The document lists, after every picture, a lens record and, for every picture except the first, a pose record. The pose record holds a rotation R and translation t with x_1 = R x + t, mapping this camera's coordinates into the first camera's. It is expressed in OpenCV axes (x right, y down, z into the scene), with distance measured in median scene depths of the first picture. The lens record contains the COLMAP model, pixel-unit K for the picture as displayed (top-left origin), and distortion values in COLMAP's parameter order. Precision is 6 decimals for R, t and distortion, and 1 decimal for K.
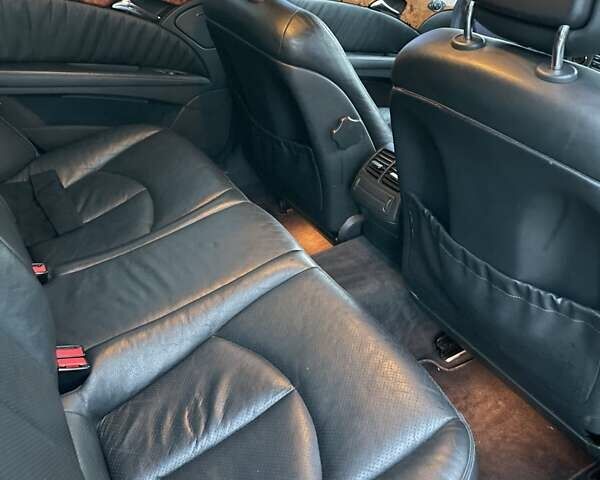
lens RADIAL K [[603.6, 0, 300.0], [0, 603.6, 240.0], [0, 0, 1]] dist [0.099499, -0.139106]
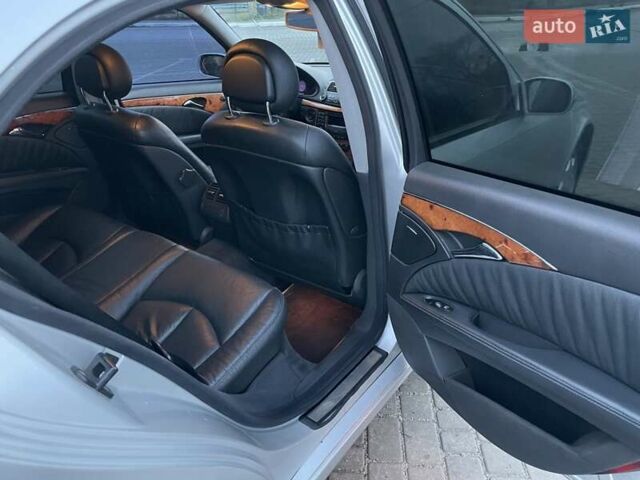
lens RADIAL K [[484.0, 0, 322.7], [0, 484.0, 240.4], [0, 0, 1]] dist [0.087567, -0.116004]
pose [[0.921830, -0.248402, 0.297532, -0.025461], [0.271173, 0.961813, -0.037172, 0.150114], [-0.276937, 0.114949, 0.953988, -0.404351]]
